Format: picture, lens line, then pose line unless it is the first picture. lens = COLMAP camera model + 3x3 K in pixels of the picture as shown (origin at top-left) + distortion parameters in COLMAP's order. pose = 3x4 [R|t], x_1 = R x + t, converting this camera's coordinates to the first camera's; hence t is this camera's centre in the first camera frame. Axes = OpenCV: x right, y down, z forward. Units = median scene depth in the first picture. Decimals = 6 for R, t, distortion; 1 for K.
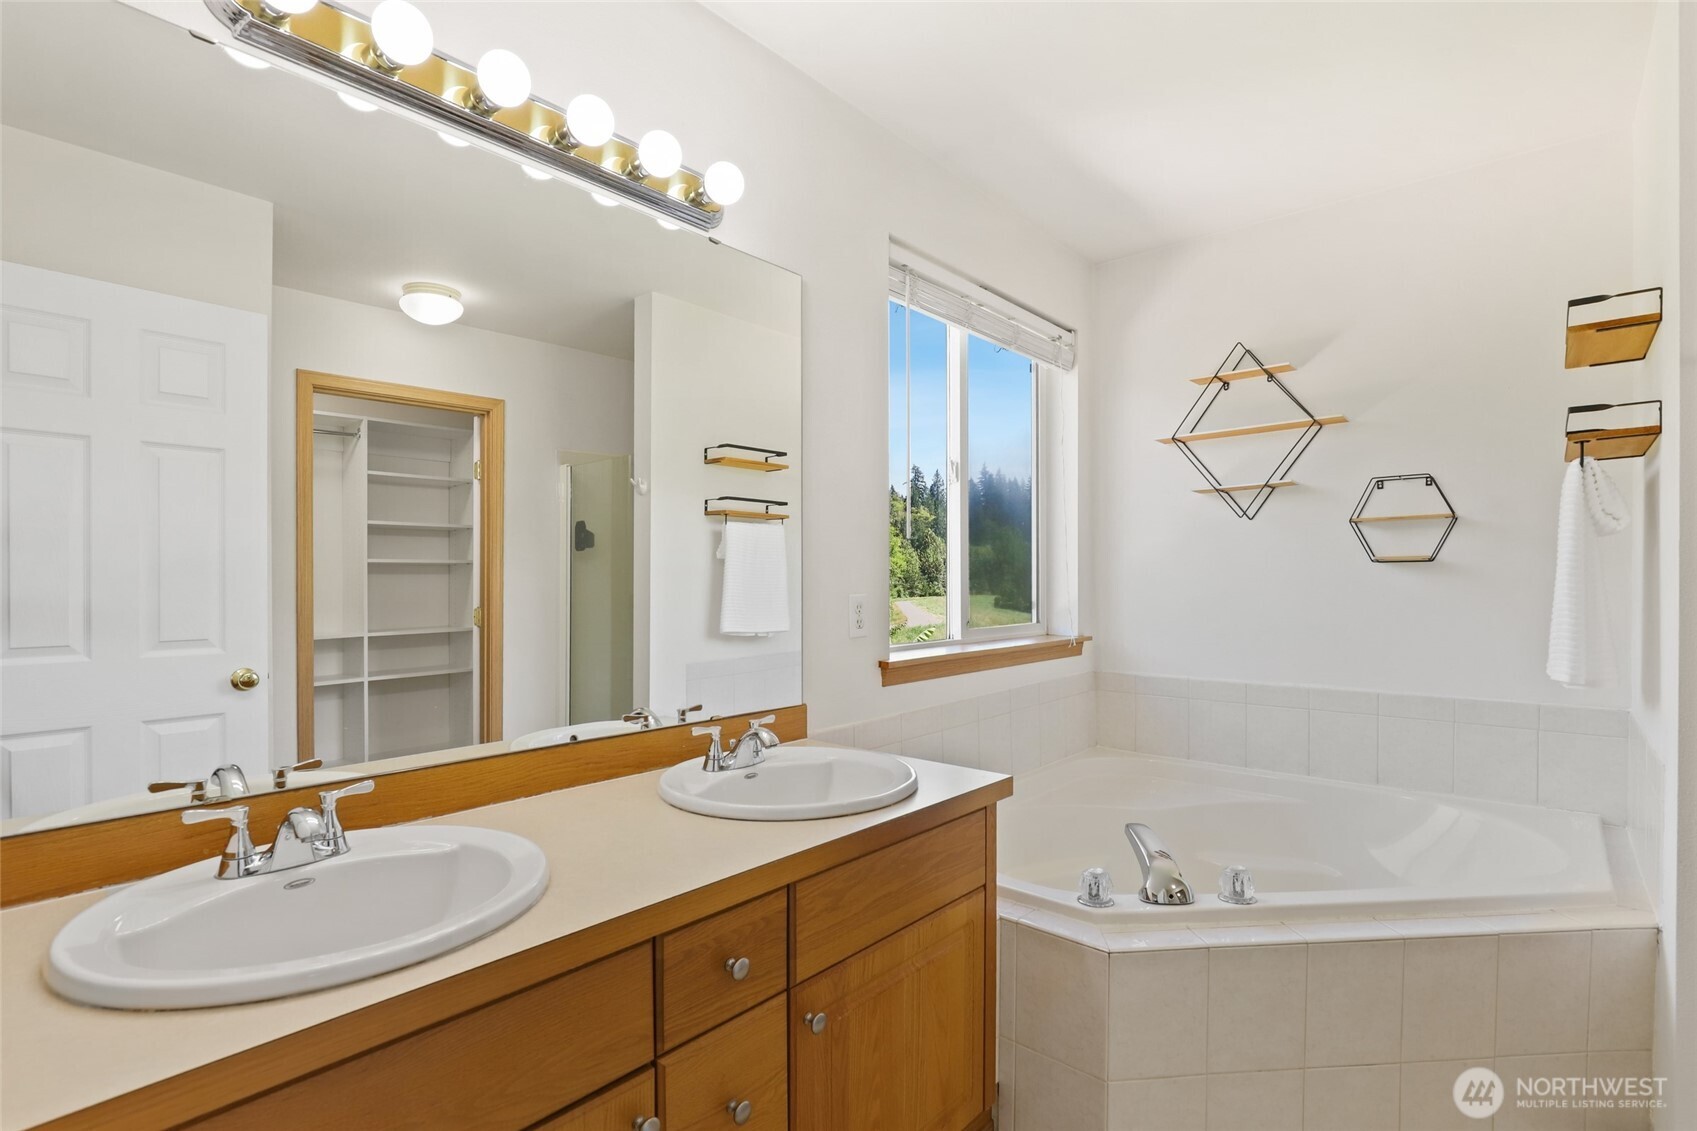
lens RADIAL K [[790.1, 0, 858.2], [0, 790.1, 577.9], [0, 0, 1]] dist [-0.018137, 0.003525]
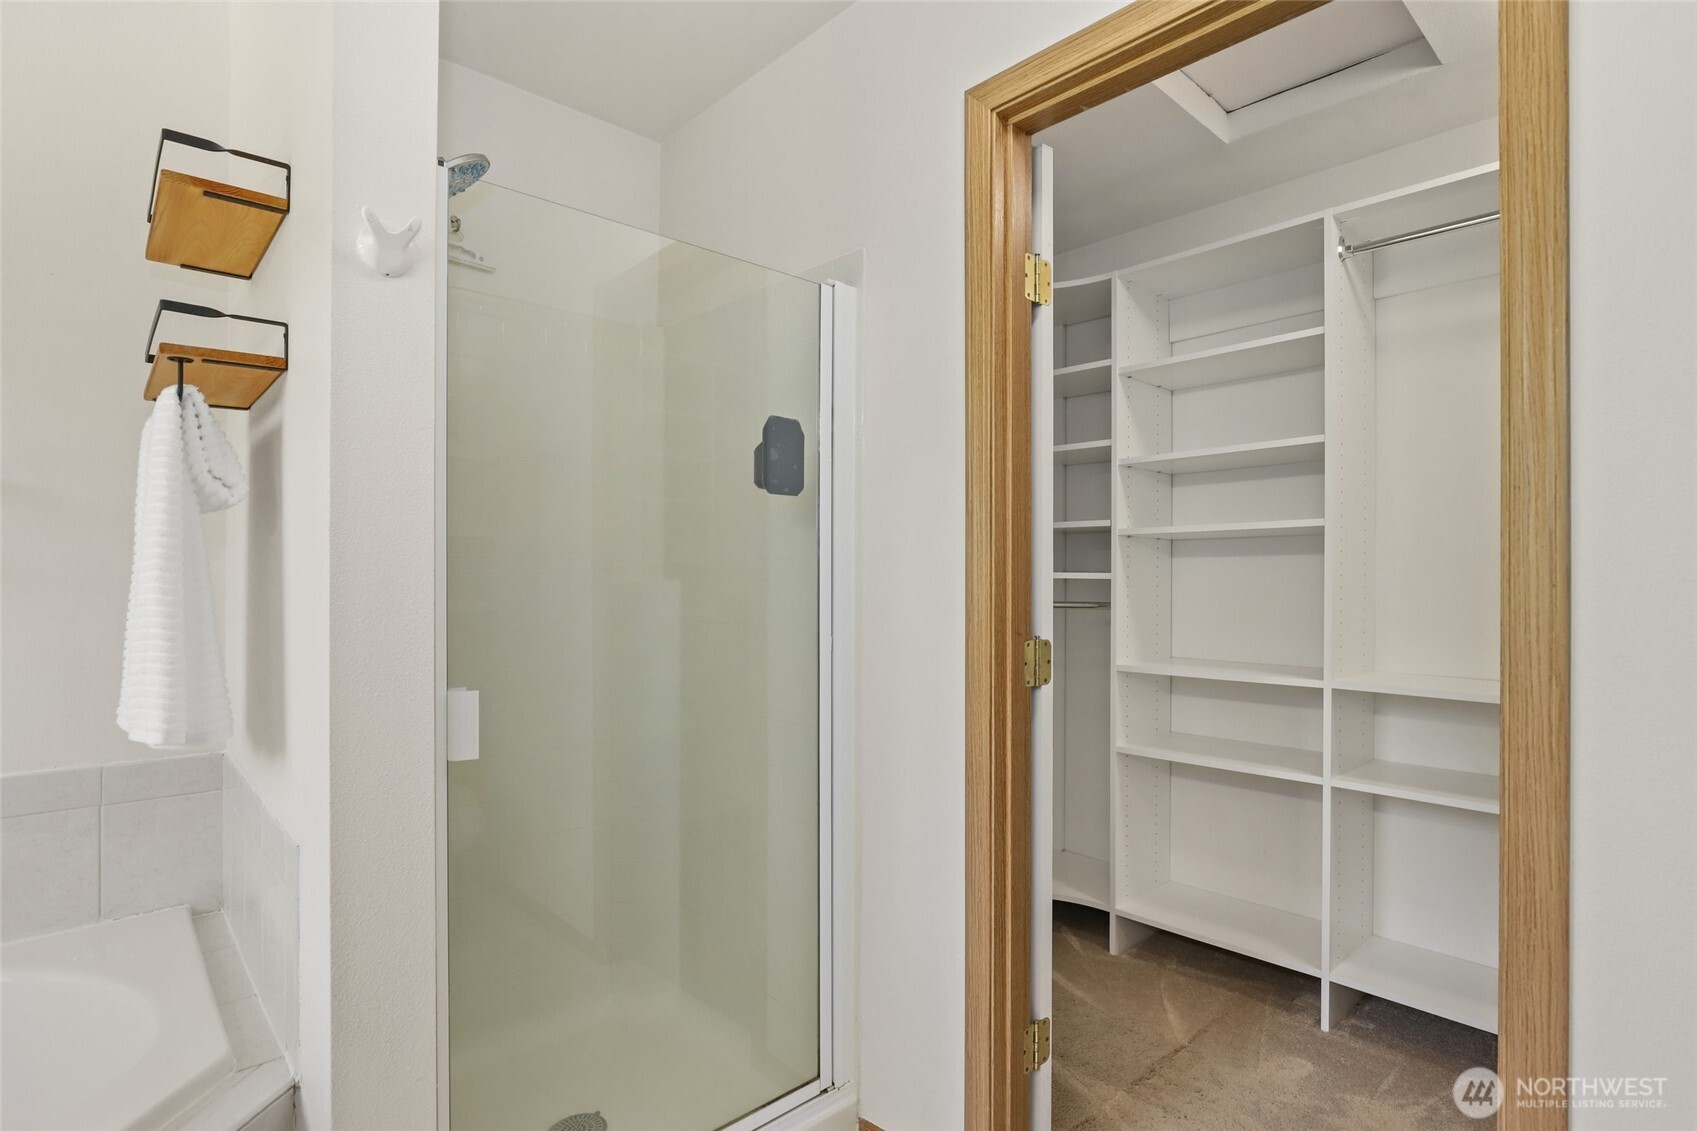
lens RADIAL K [[863.5, 0, 856.7], [0, 863.5, 575.2], [0, 0, 1]] dist [-0.015526, 0.005663]
pose [[0.114379, 0.000789, 0.993437, 0.299635], [0.001813, 0.999998, -0.001003, 0.002207], [-0.993436, 0.001916, 0.114377, 0.374288]]
